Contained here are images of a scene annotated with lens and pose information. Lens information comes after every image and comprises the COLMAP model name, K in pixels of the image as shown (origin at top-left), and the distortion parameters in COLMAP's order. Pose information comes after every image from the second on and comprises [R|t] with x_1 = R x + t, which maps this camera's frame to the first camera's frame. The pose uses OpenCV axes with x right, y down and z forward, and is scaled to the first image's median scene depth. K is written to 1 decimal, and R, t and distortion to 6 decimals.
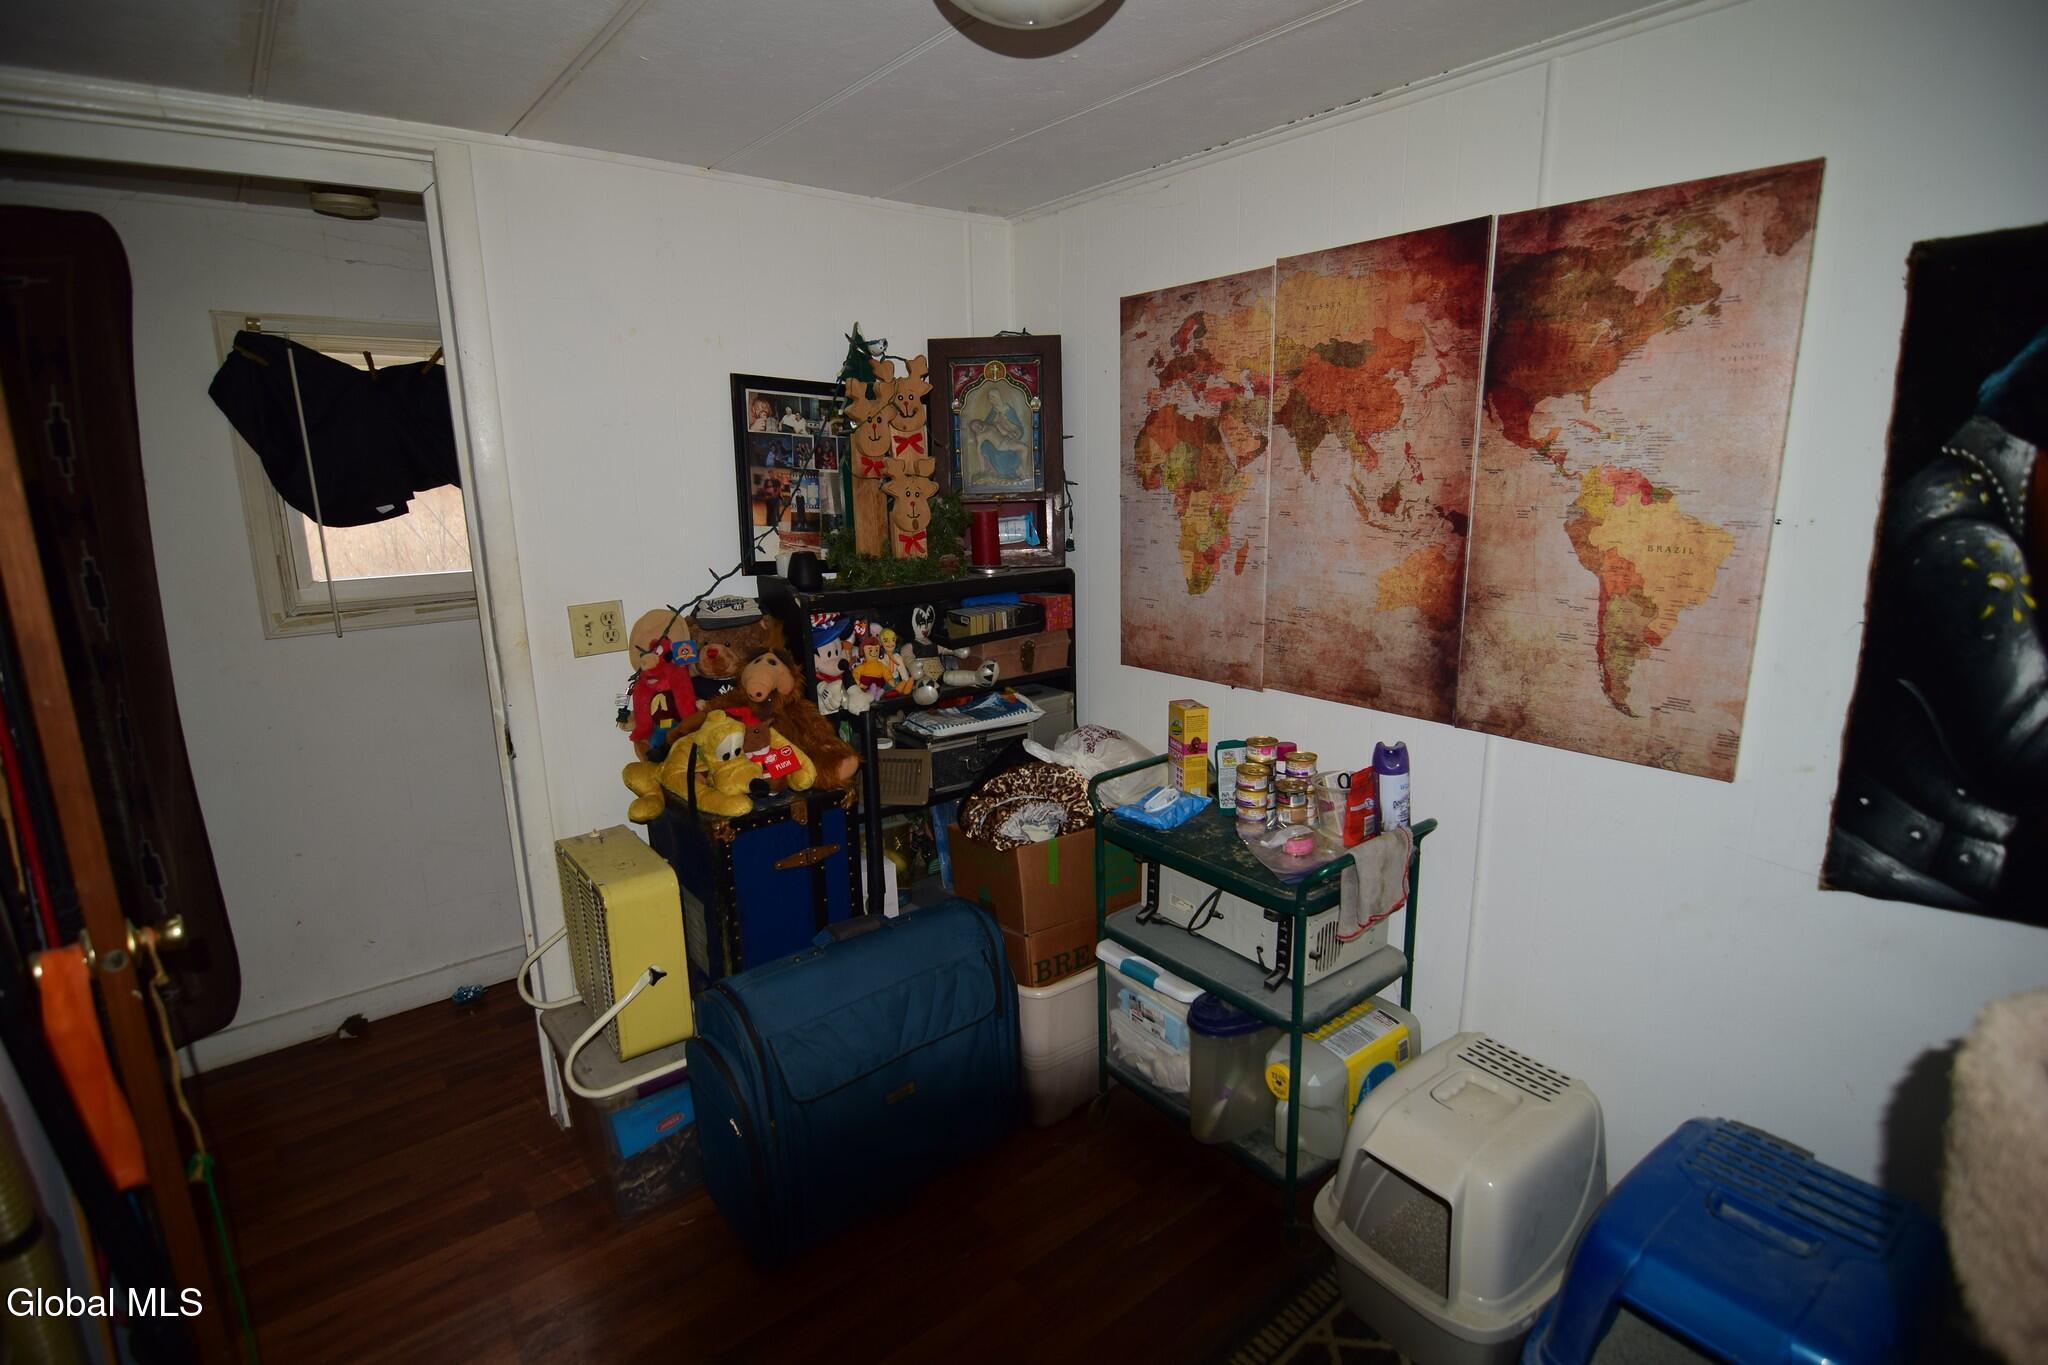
lens RADIAL K [[979.9, 0, 1022.0], [0, 979.9, 686.6], [0, 0, 1]] dist [-0.016429, -0.005723]
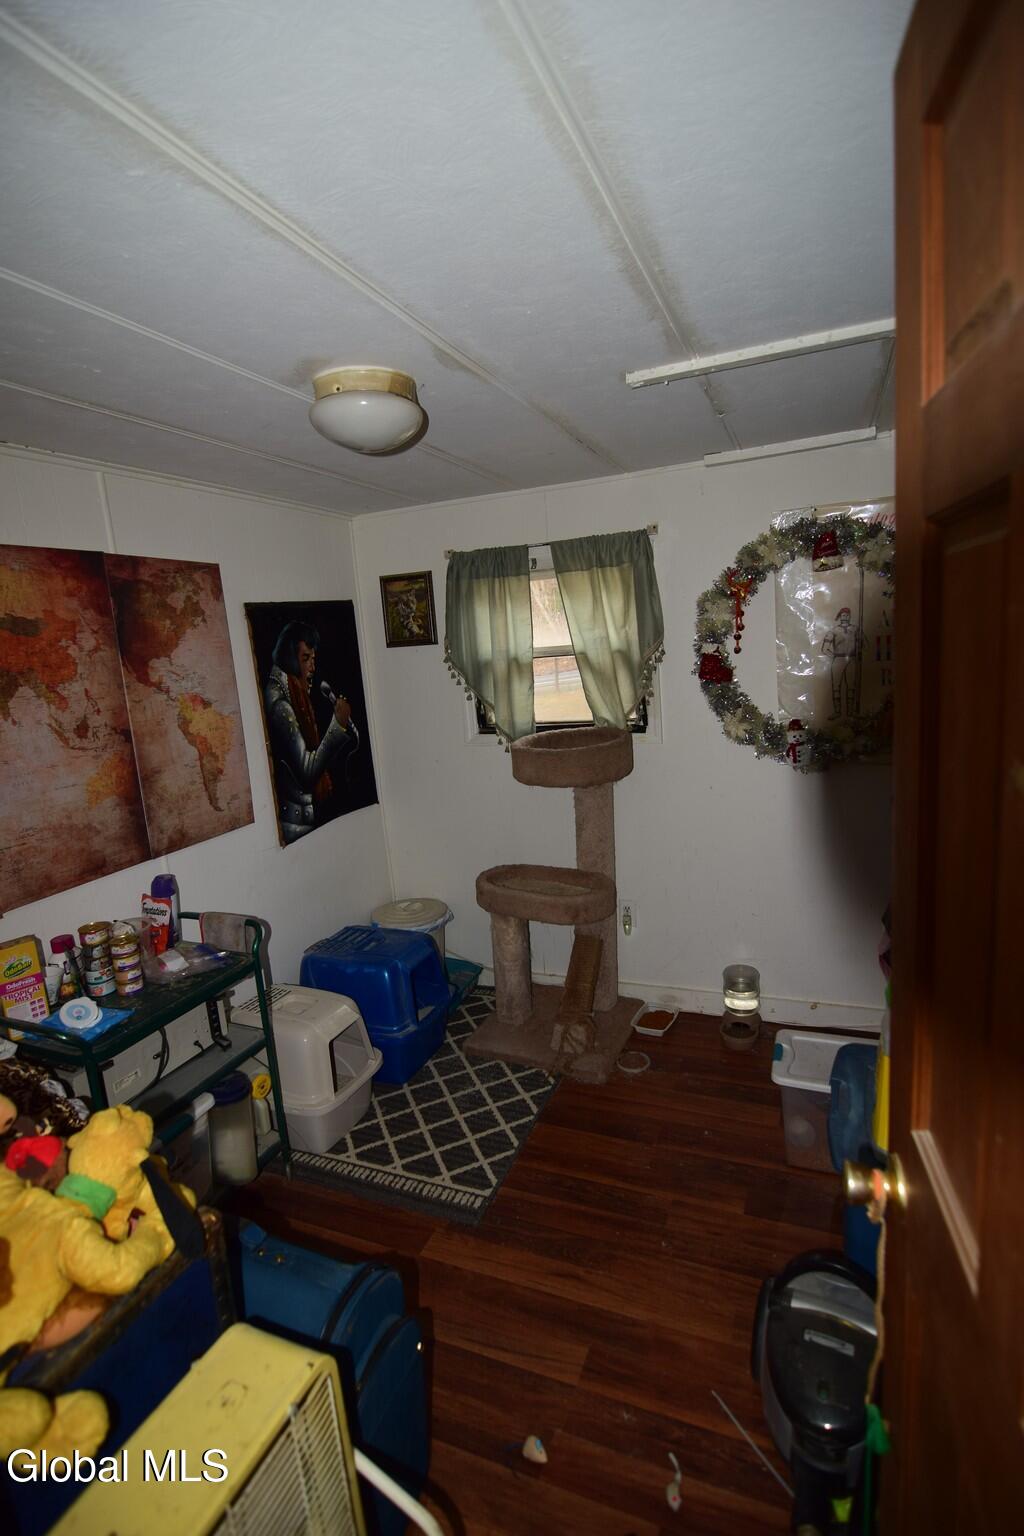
lens RADIAL K [[734.9, 0, 514.1], [0, 734.9, 766.5], [0, 0, 1]] dist [-0.016429, -0.005723]
pose [[-0.473707, -0.094710, 0.875575, -0.924747], [0.278459, 0.927088, 0.250935, -0.250860], [-0.835501, 0.362682, -0.412795, 1.010276]]
